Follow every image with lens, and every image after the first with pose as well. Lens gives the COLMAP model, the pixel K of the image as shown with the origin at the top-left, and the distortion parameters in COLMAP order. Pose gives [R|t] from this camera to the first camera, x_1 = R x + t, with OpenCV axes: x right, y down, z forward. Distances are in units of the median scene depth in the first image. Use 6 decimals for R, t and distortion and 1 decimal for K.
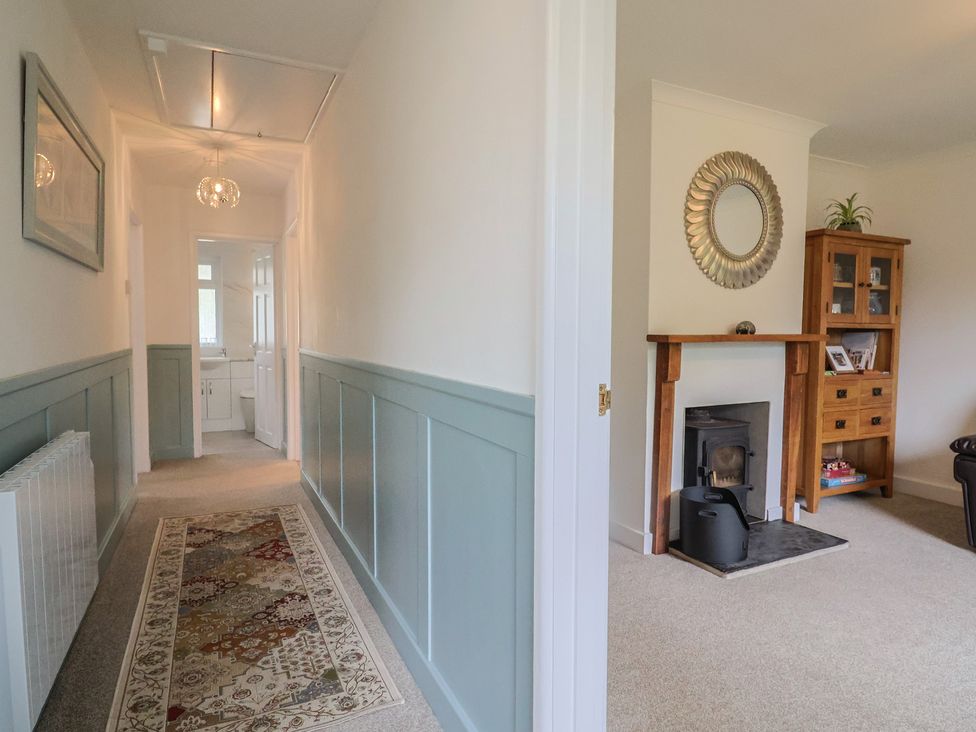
lens RADIAL K [[575.5, 0, 487.8], [0, 575.5, 363.8], [0, 0, 1]] dist [-0.009231, -0.002332]
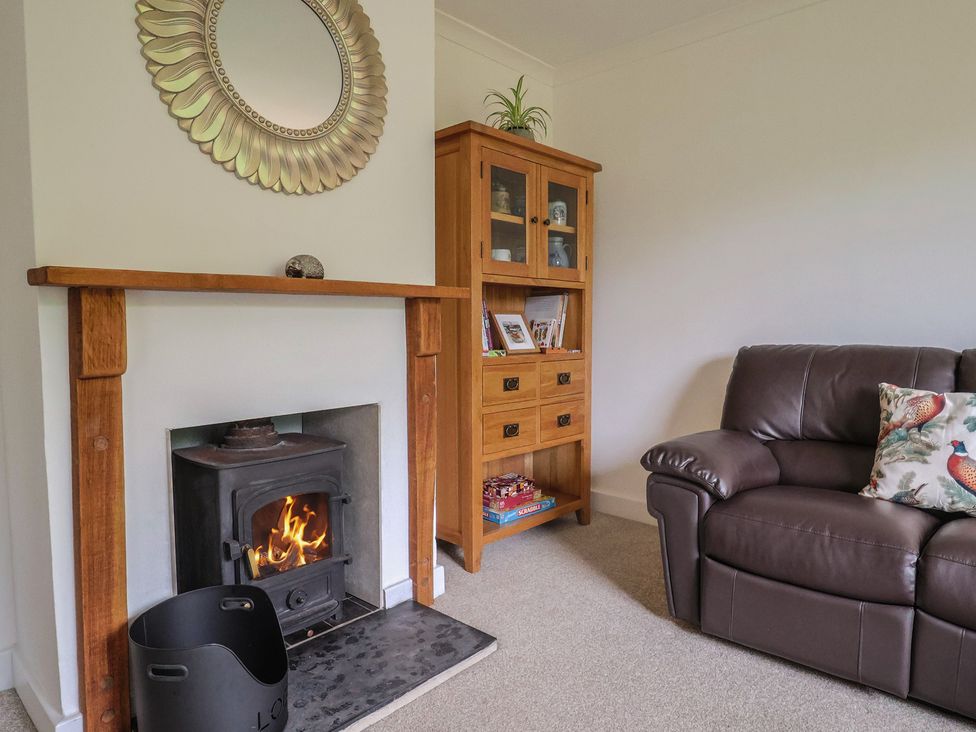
lens RADIAL K [[527.3, 0, 514.0], [0, 527.3, 362.9], [0, 0, 1]] dist [-0.001124, -0.000871]
pose [[0.935351, -0.030342, 0.352418, 0.403281], [0.027552, 0.999537, 0.012931, 0.019977], [-0.352647, -0.002385, 0.935753, 0.427036]]
